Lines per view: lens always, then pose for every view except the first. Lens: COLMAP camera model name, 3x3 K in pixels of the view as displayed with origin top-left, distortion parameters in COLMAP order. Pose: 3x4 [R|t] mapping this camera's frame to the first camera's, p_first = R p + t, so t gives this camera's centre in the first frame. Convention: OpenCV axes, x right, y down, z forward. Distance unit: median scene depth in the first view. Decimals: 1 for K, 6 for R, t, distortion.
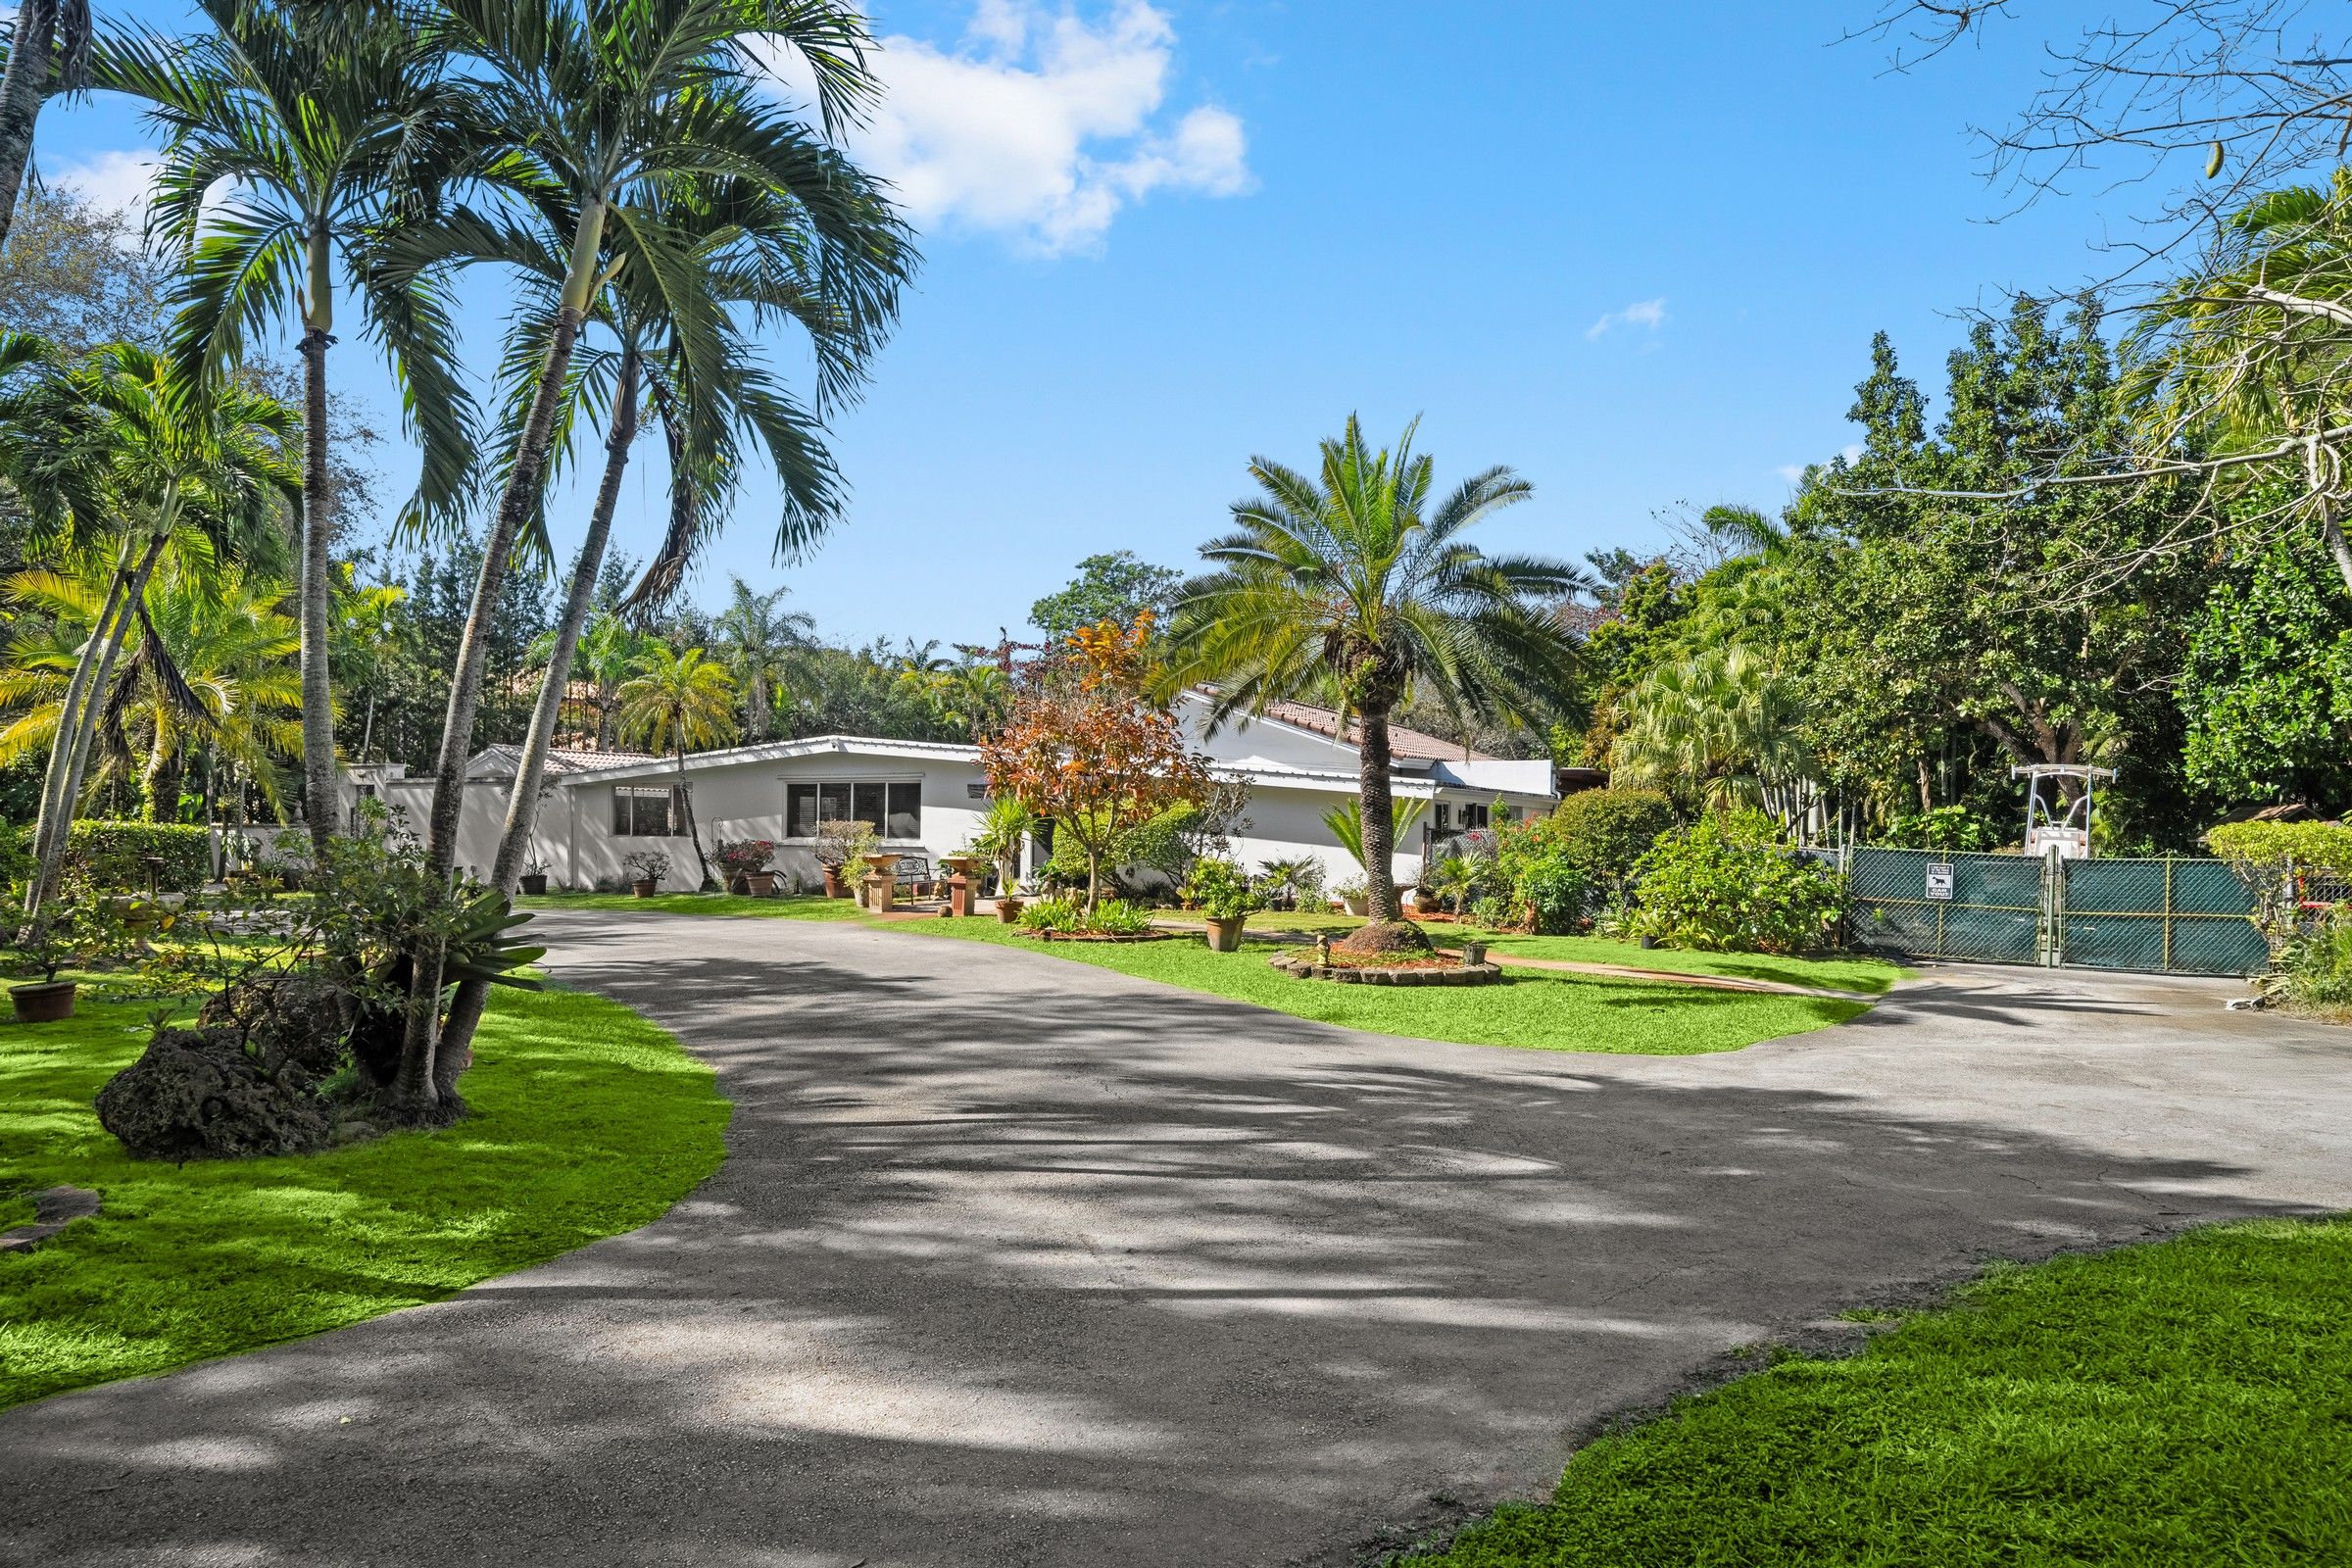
lens RADIAL K [[1520.8, 0, 1174.4], [0, 1520.8, 792.2], [0, 0, 1]] dist [0.031154, -0.000156]
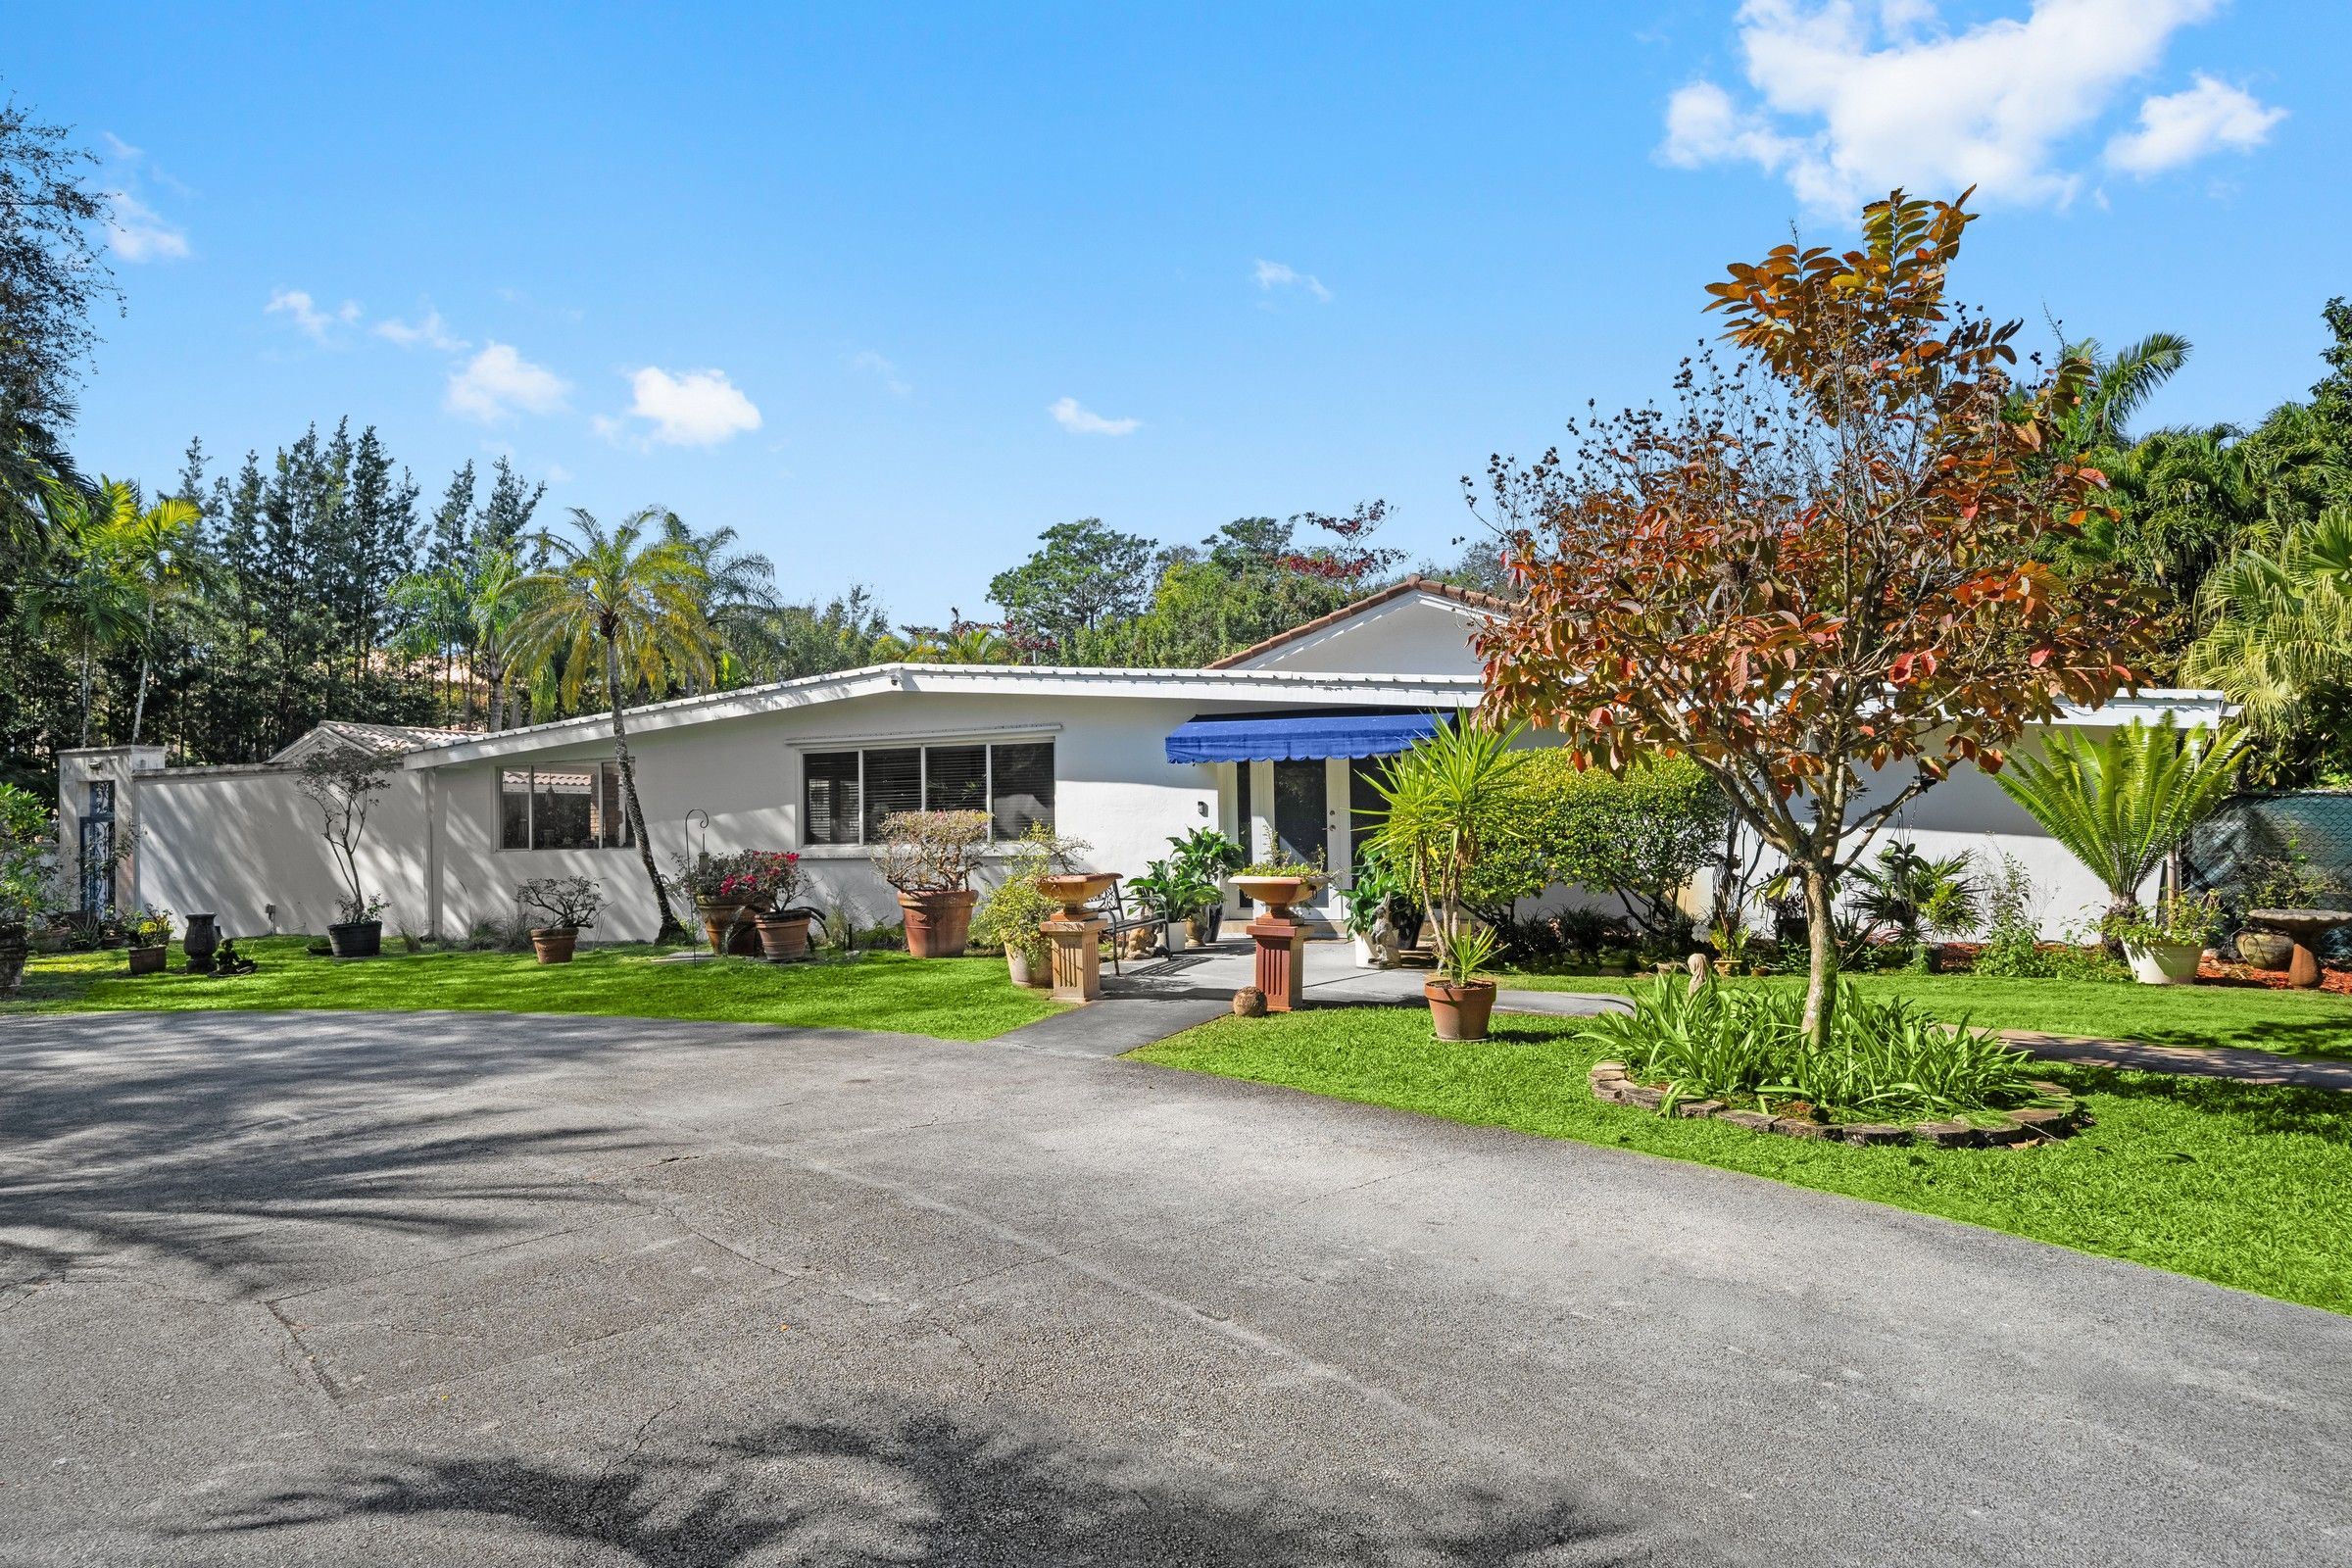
lens RADIAL K [[1456.5, 0, 1172.9], [0, 1456.5, 714.4], [0, 0, 1]] dist [-0.001447, 0.002553]
pose [[0.997073, -0.020252, 0.073726, -0.139426], [0.024227, 0.998277, -0.053437, 0.011837], [-0.072517, 0.055067, 0.995846, 0.392837]]
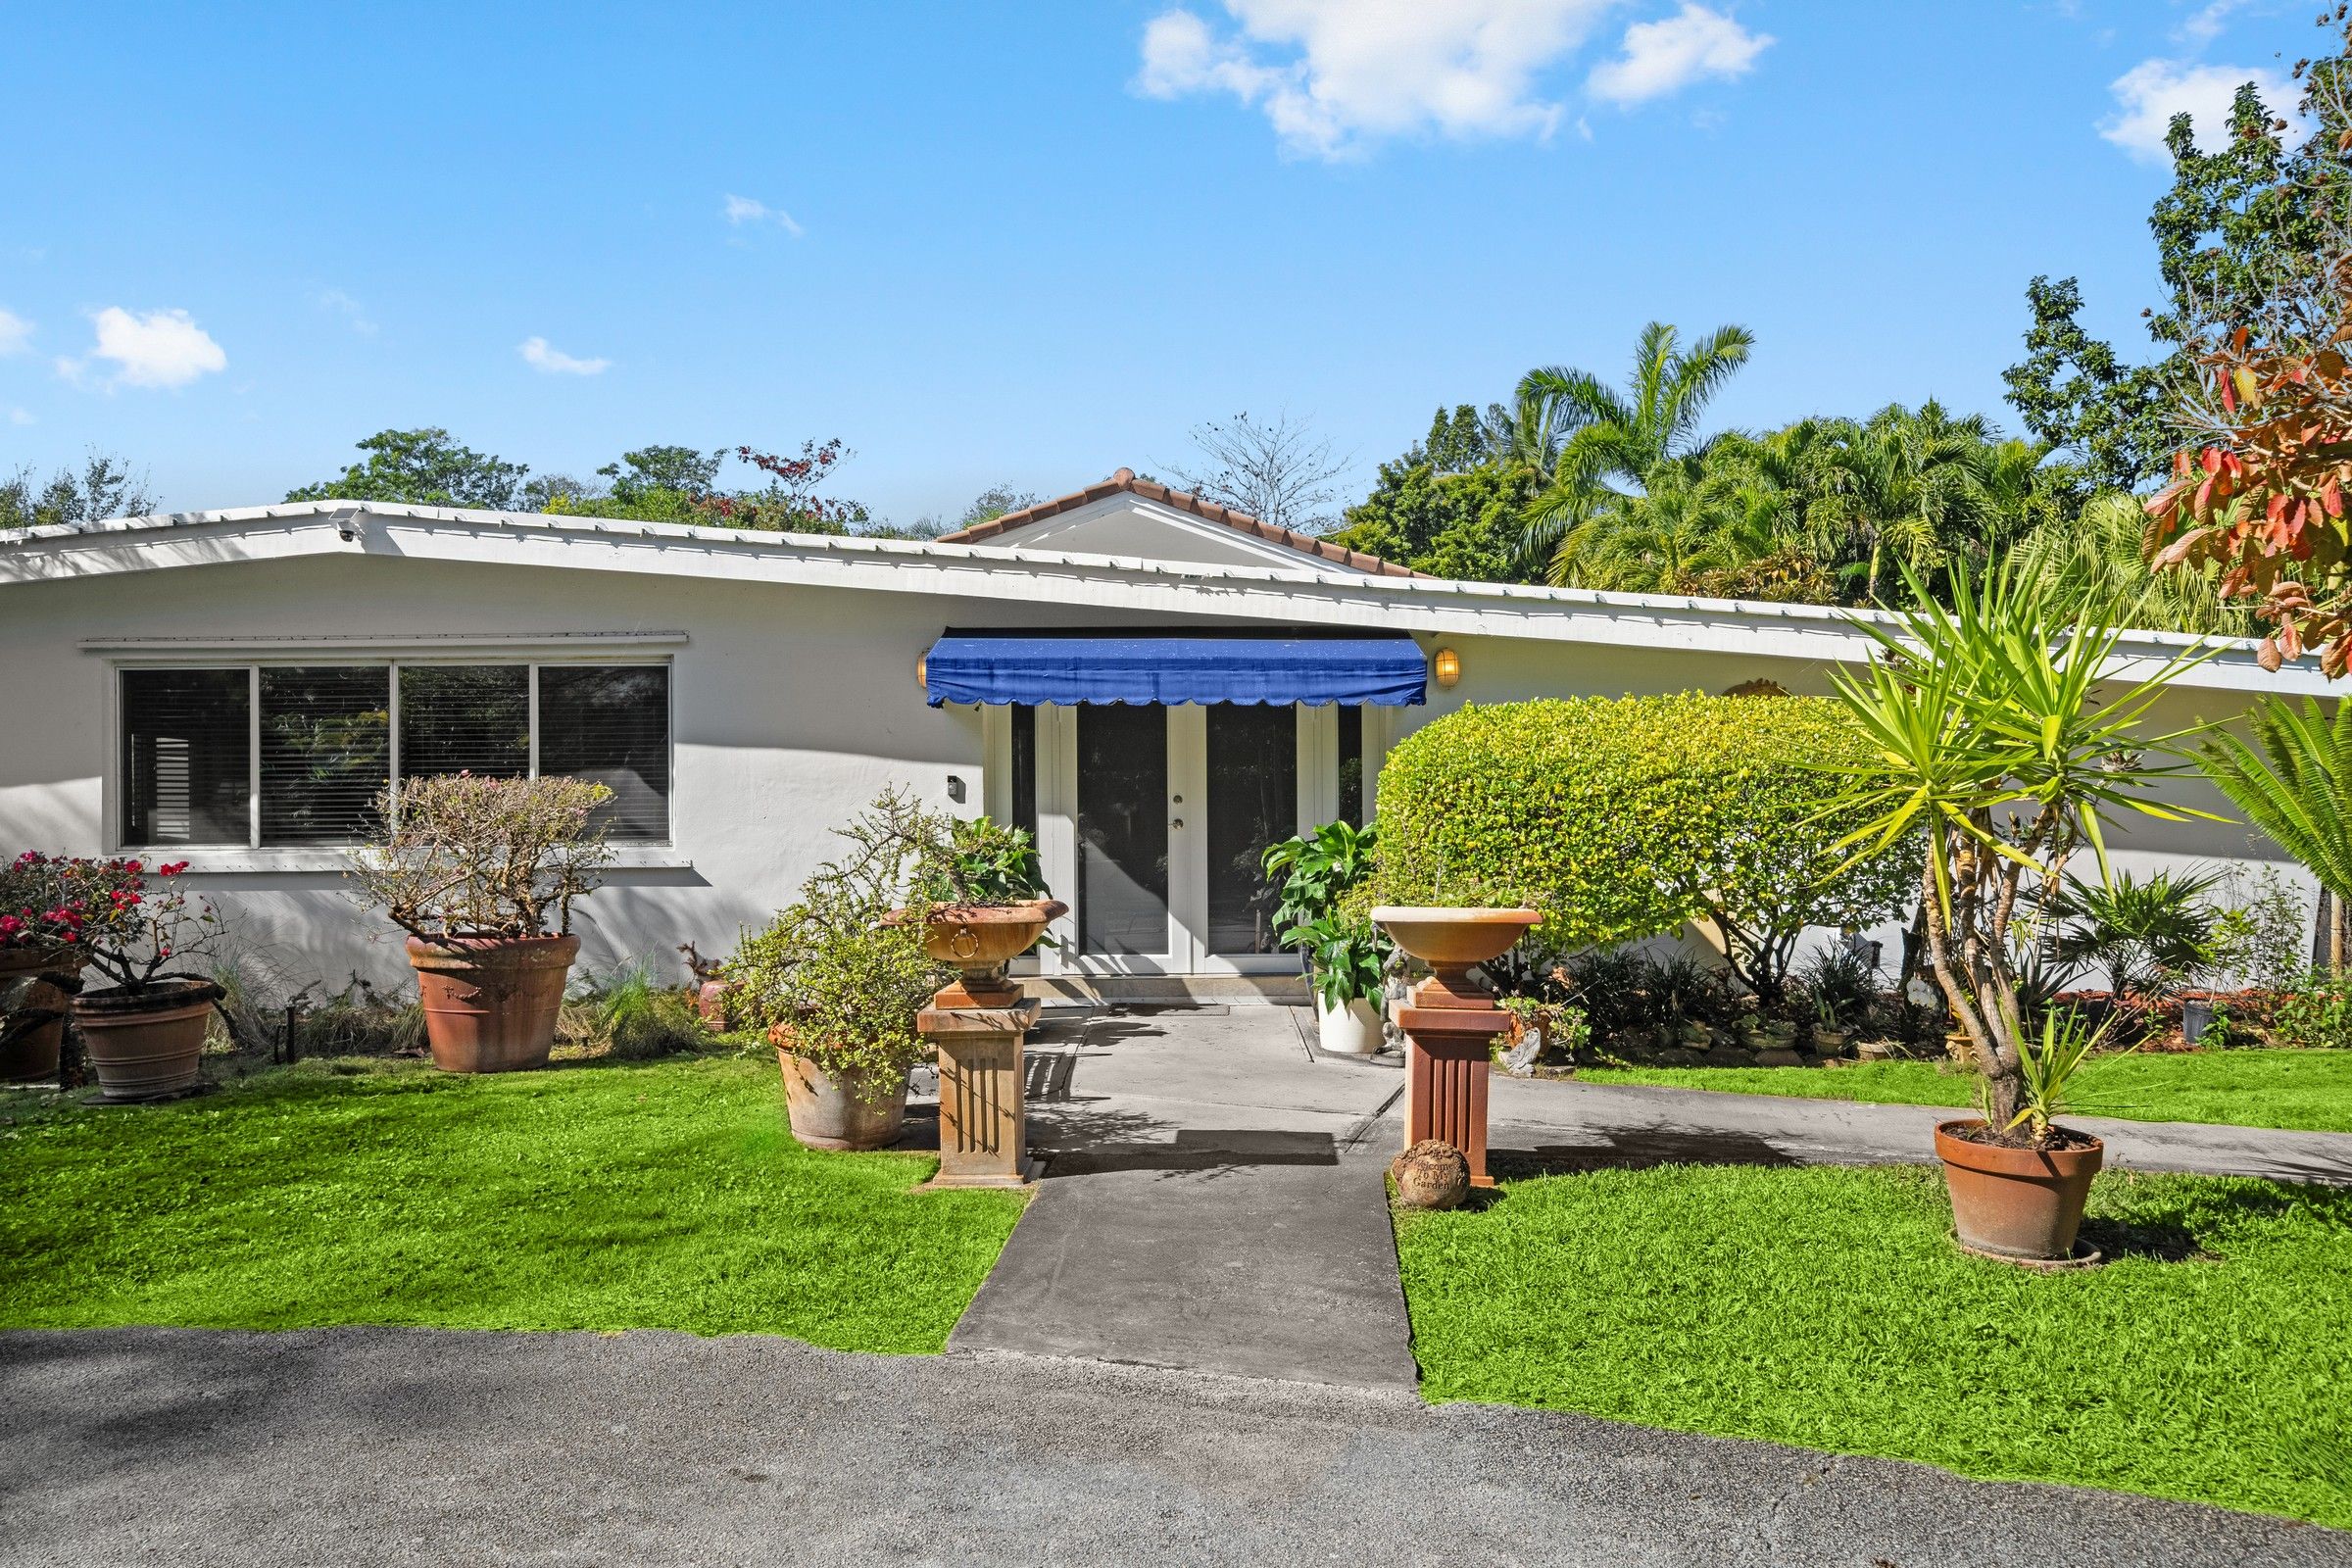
lens RADIAL K [[1612.2, 0, 1168.3], [0, 1612.2, 800.9], [0, 0, 1]] dist [0.006229, 0.002856]
pose [[0.890110, -0.004419, 0.455725, -0.195239], [0.003142, 0.999989, 0.003560, 0.018246], [-0.455735, -0.001737, 0.890114, 0.561528]]
